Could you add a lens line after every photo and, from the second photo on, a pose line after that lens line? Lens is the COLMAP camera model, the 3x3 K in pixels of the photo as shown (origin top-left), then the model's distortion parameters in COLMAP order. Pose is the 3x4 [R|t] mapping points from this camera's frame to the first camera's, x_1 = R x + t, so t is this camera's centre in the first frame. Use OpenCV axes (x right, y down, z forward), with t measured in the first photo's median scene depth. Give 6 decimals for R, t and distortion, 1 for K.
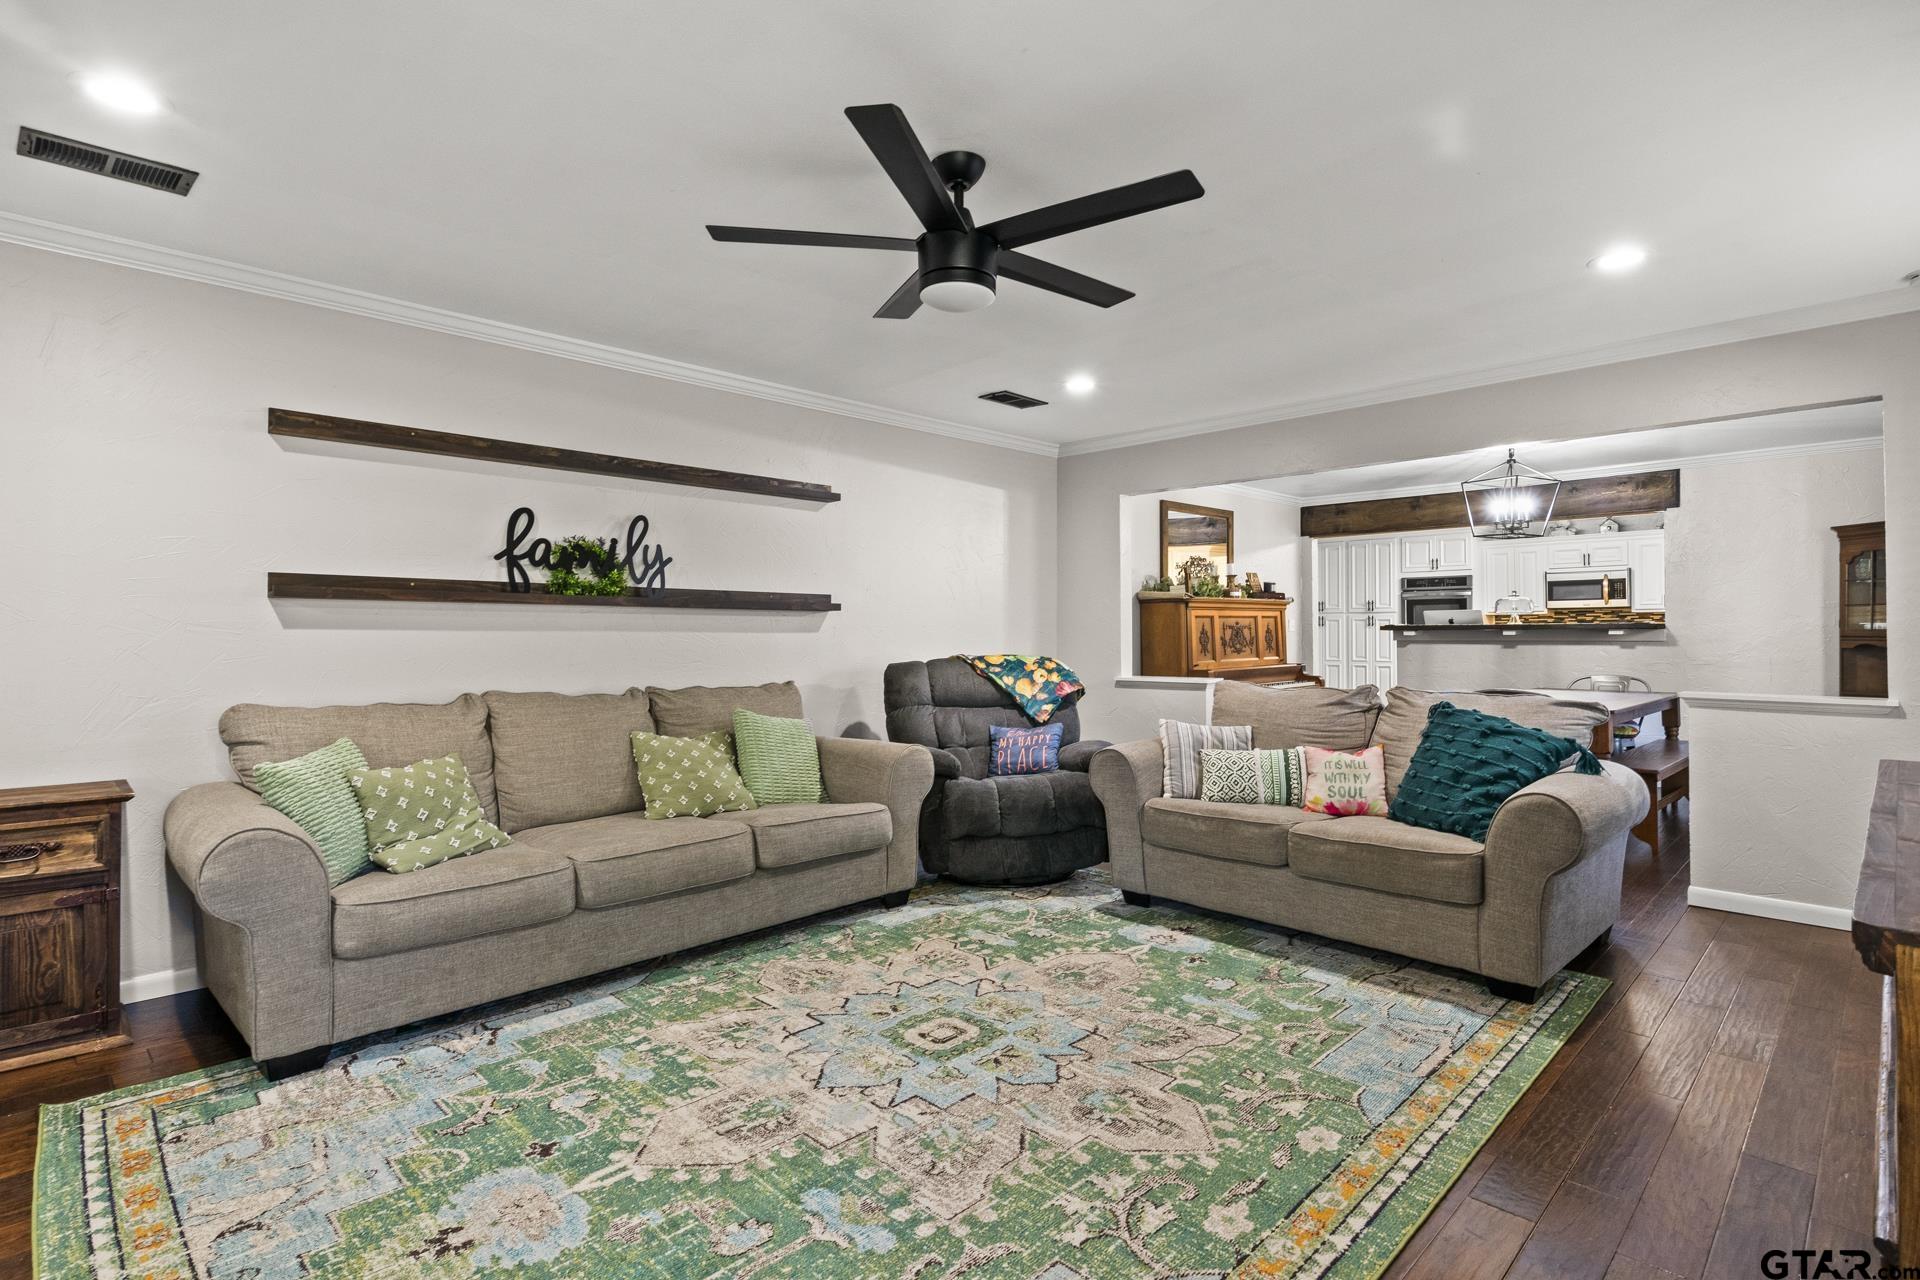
lens RADIAL K [[944.8, 0, 968.7], [0, 944.8, 652.4], [0, 0, 1]] dist [0.002270, -0.000655]
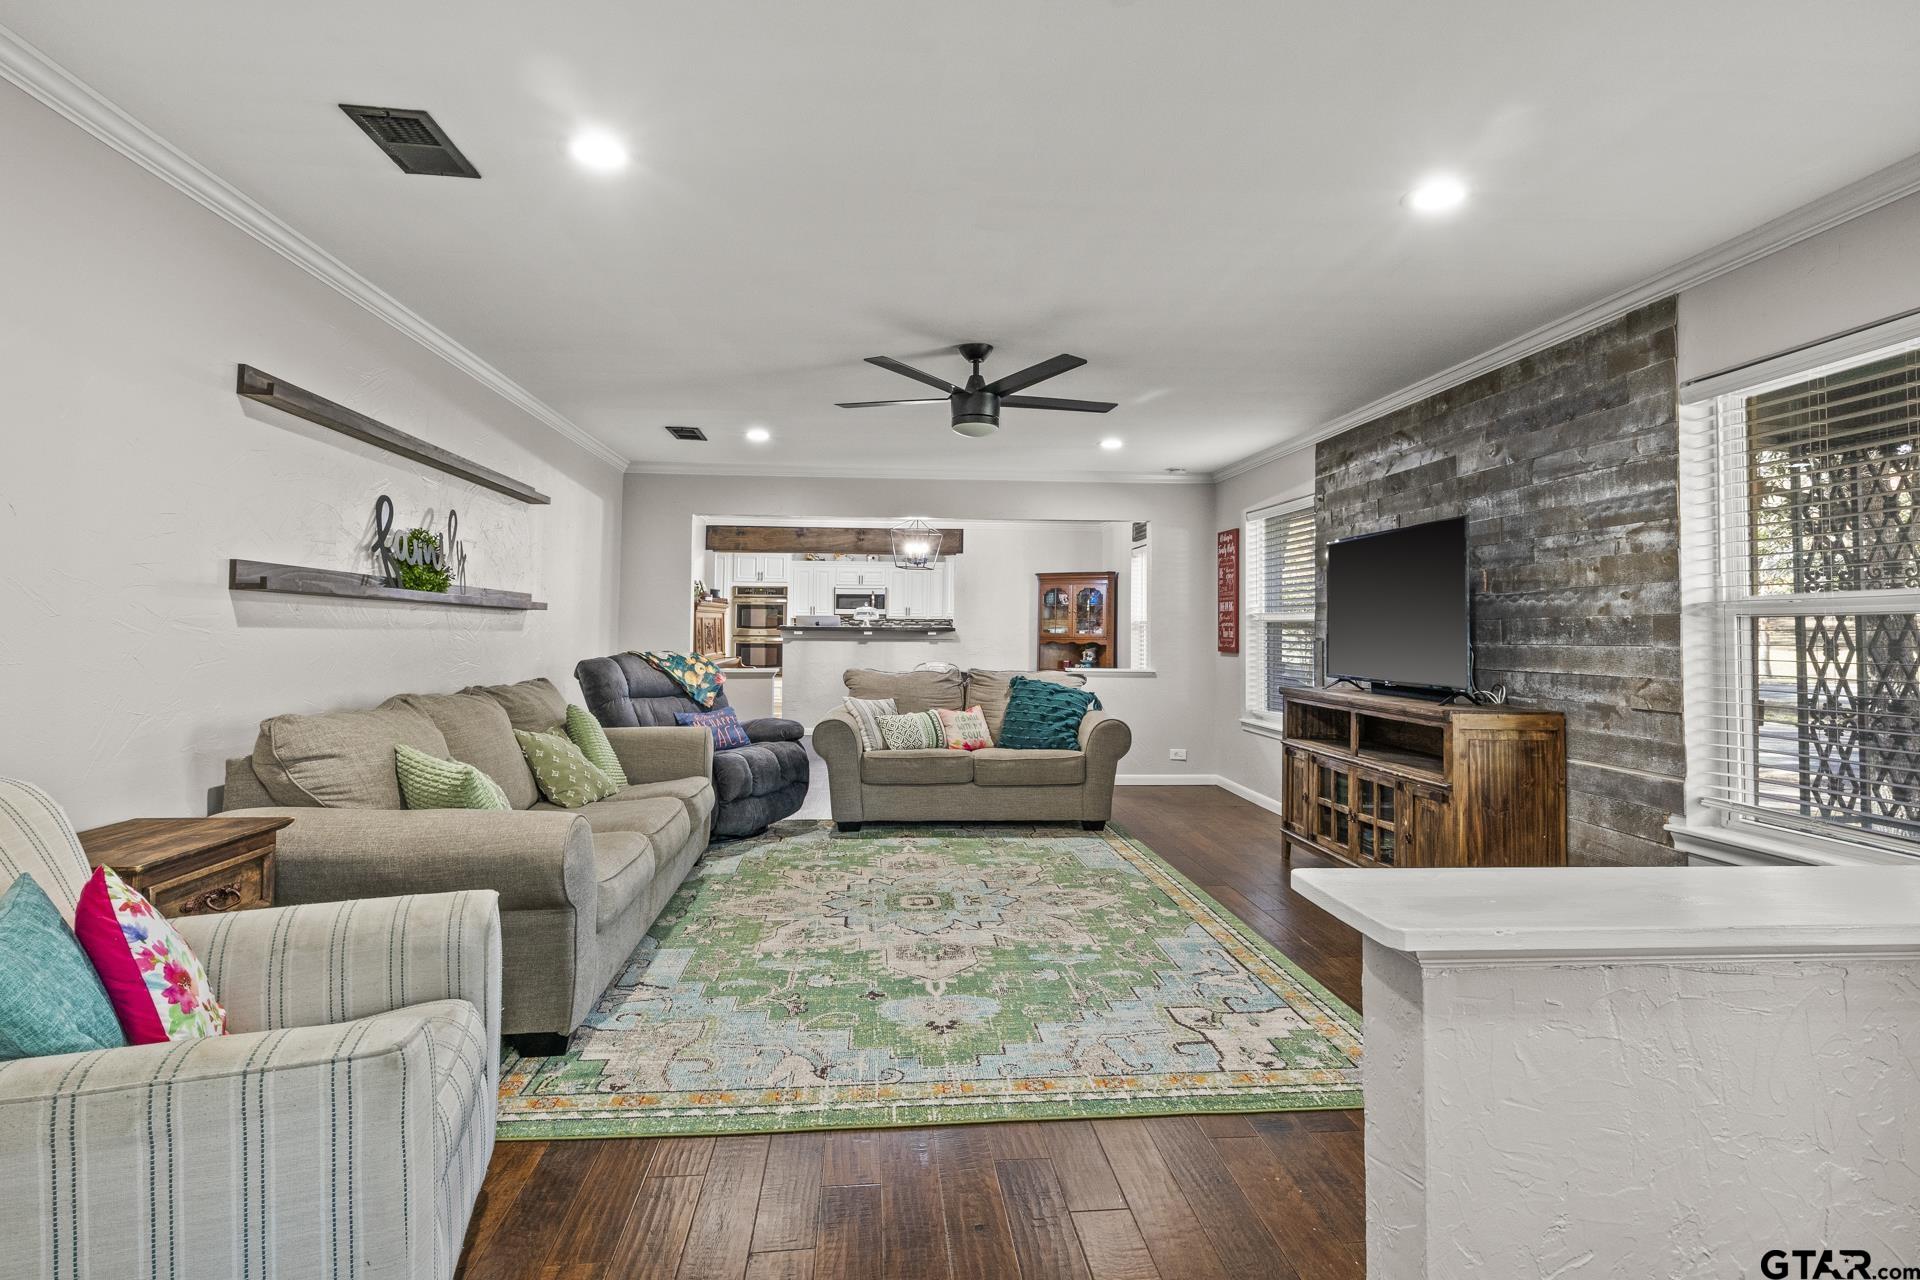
lens RADIAL K [[952.1, 0, 948.1], [0, 952.1, 632.2], [0, 0, 1]] dist [-0.001095, -0.000122]
pose [[0.654872, 0.006636, 0.755711, -1.156583], [0.005209, 0.999898, -0.013294, -0.006535], [-0.755722, 0.012643, 0.654771, -0.034098]]
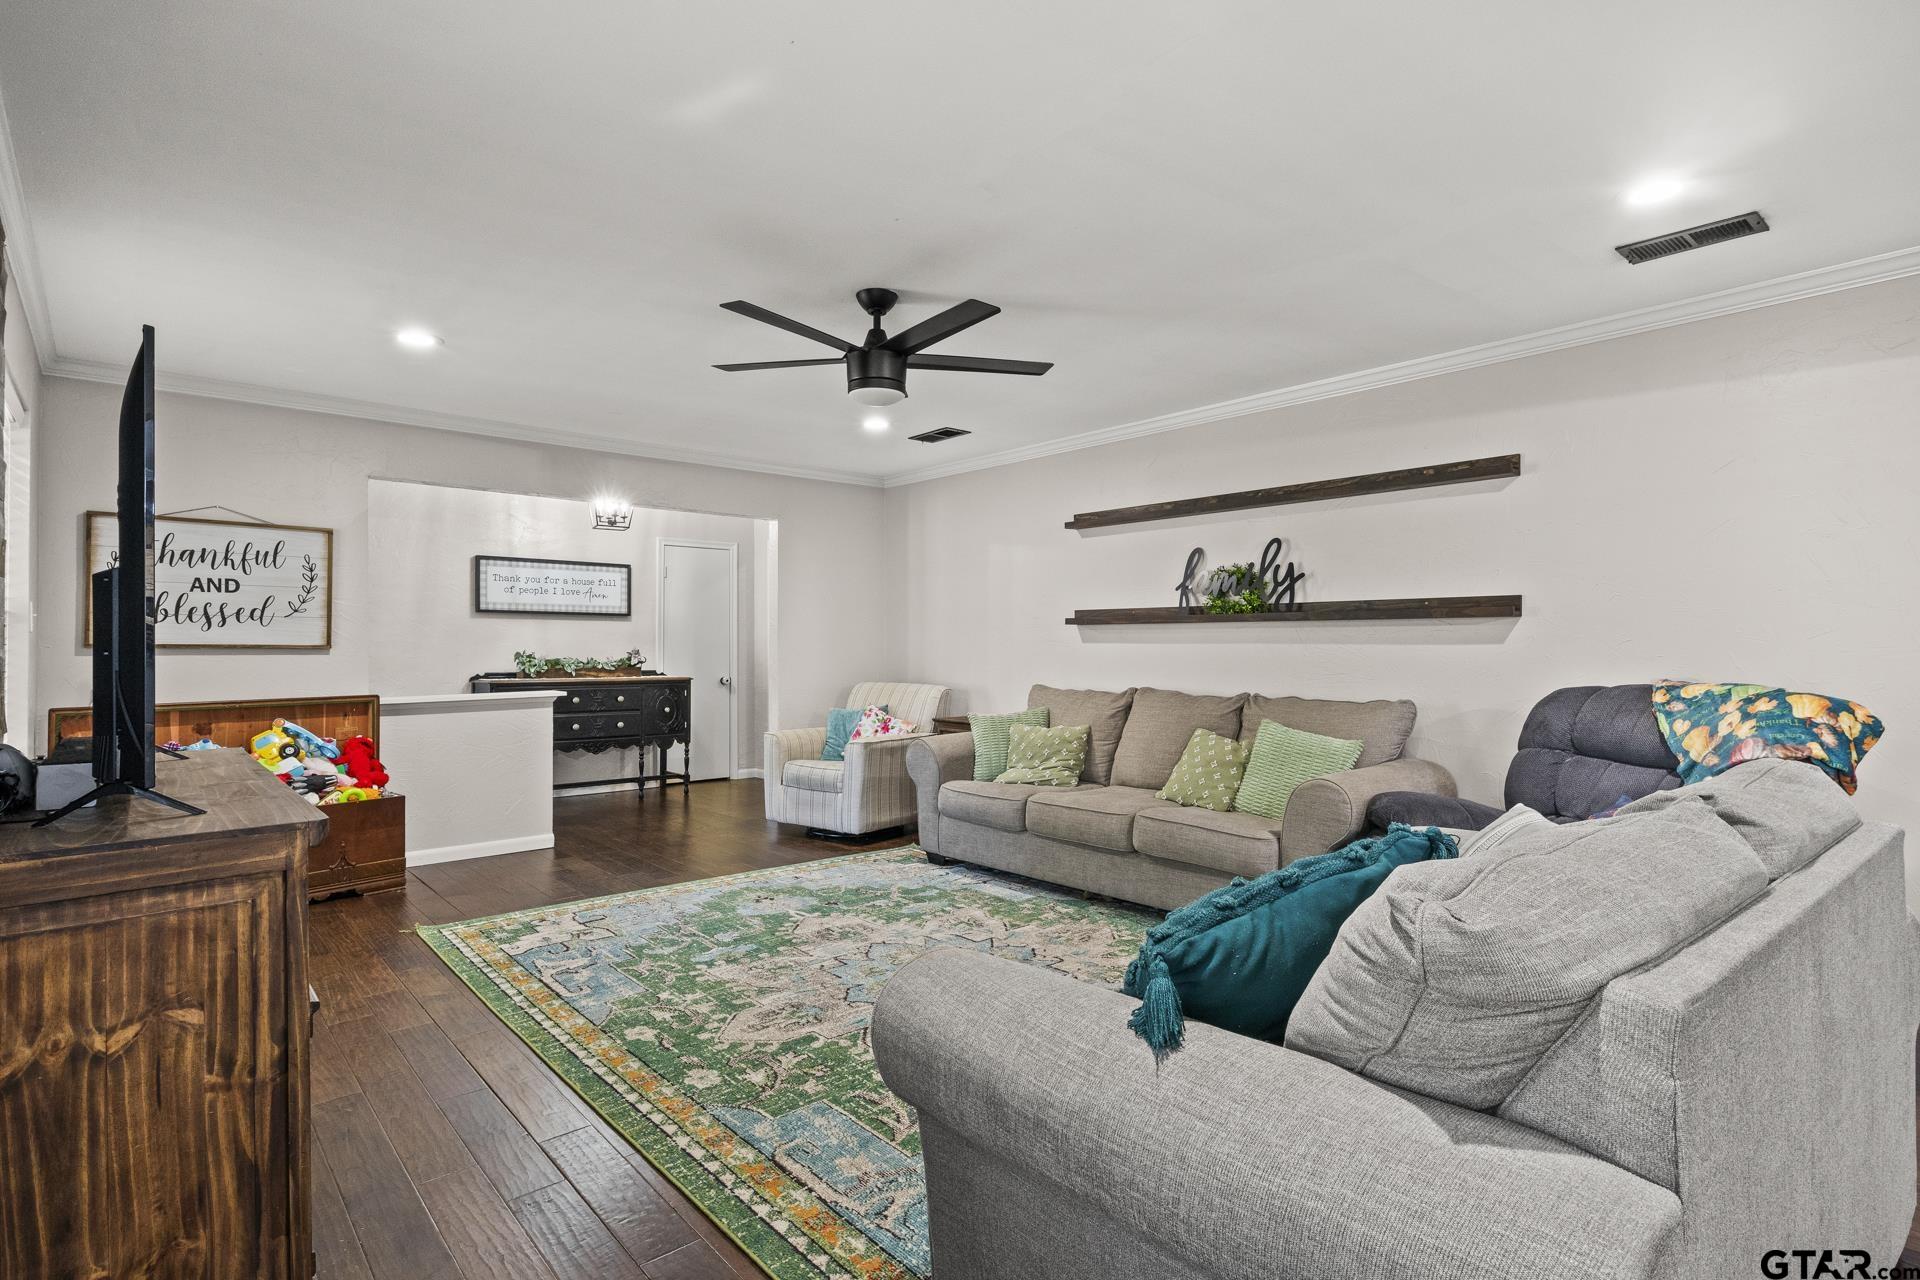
lens RADIAL K [[944.8, 0, 968.7], [0, 944.8, 652.4], [0, 0, 1]] dist [0.002270, -0.000655]
pose [[-0.064531, 0.009944, -0.997866, 1.204960], [-0.015499, 0.999820, 0.010965, -0.028515], [0.997795, 0.016173, -0.064365, 1.106570]]
